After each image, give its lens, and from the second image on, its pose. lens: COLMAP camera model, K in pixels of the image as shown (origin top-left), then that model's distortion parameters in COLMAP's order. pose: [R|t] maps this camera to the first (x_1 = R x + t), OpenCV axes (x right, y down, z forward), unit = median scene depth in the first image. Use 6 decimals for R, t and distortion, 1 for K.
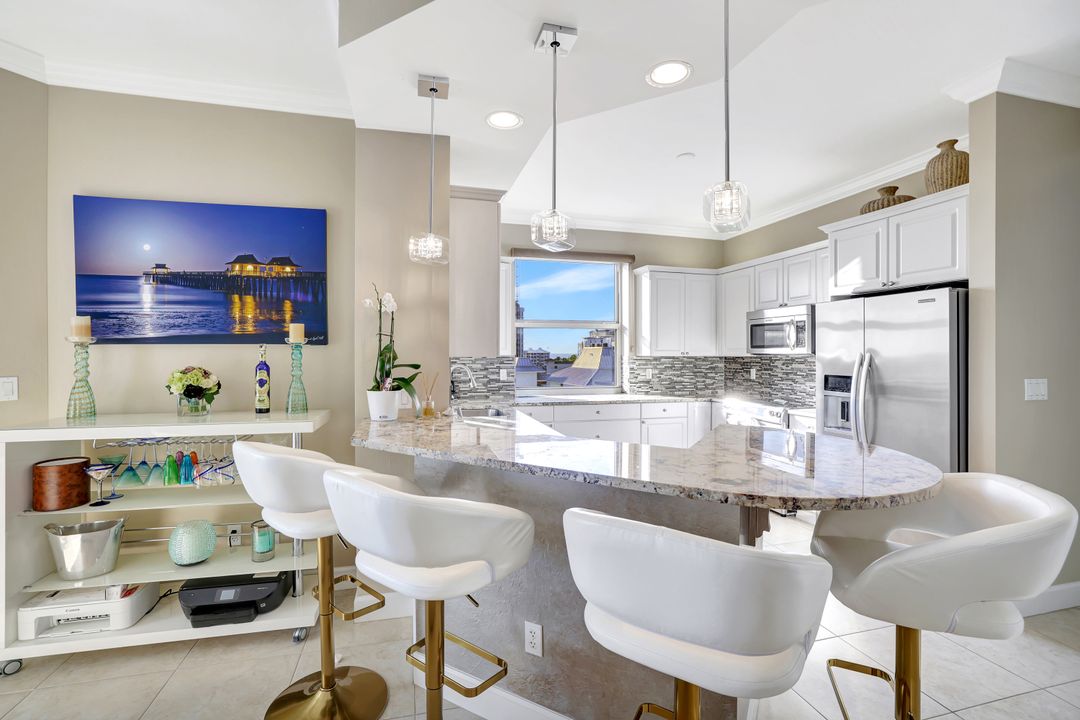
lens RADIAL K [[494.9, 0, 531.0], [0, 494.9, 357.8], [0, 0, 1]] dist [-0.018937, 0.000027]
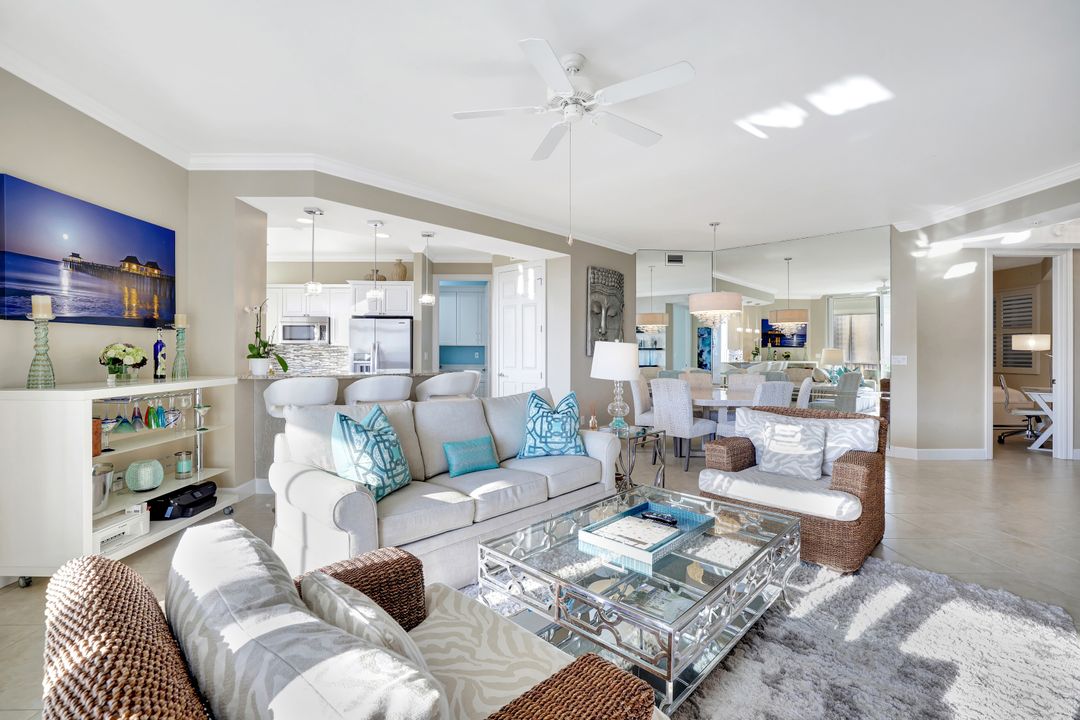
lens RADIAL K [[471.8, 0, 534.0], [0, 471.8, 351.9], [0, 0, 1]] dist [-0.038541, 0.012297]
pose [[0.233607, -0.001517, 0.972330, -1.492219], [0.008339, 0.999965, -0.000443, 0.045692], [-0.972295, 0.008212, 0.233612, -0.277909]]
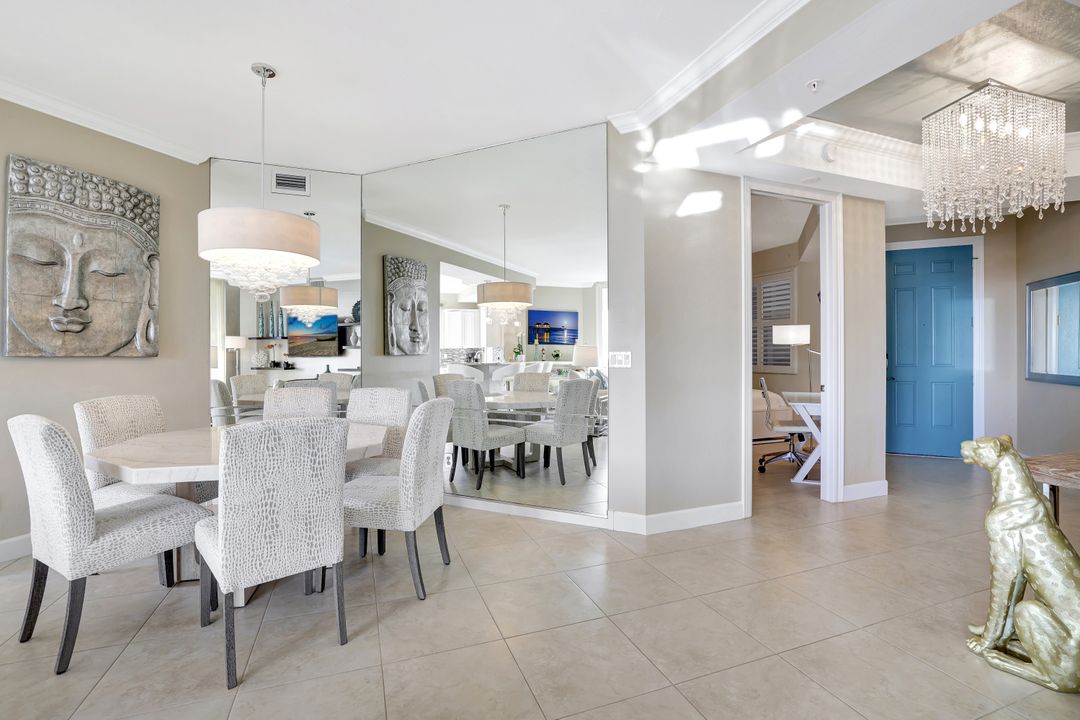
lens RADIAL K [[471.8, 0, 534.0], [0, 471.8, 351.9], [0, 0, 1]] dist [-0.038541, 0.012297]
pose [[-0.107831, -0.000206, 0.994169, -0.242495], [0.013791, 0.999903, 0.001703, 0.072244], [-0.994074, 0.013894, -0.107818, -1.053179]]
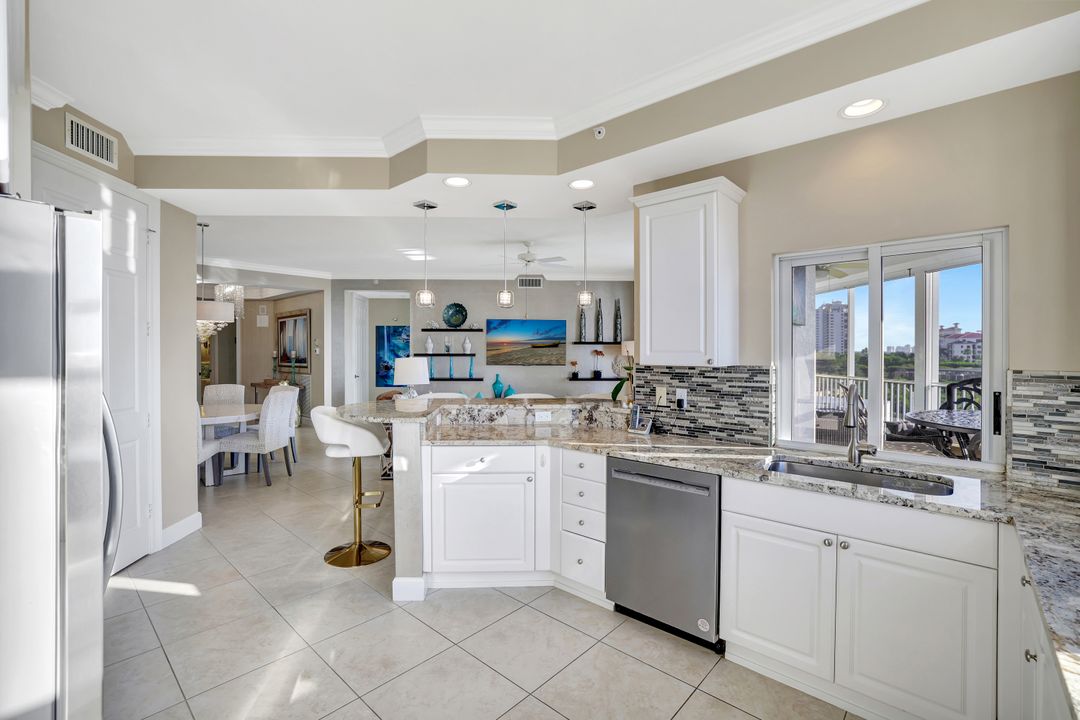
lens RADIAL K [[471.8, 0, 534.0], [0, 471.8, 351.9], [0, 0, 1]] dist [-0.038541, 0.012297]
pose [[-0.840248, 0.000610, -0.542201, 0.669516], [-0.008154, 0.999872, 0.013761, -0.040711], [0.542140, 0.015984, -0.840136, 1.808284]]
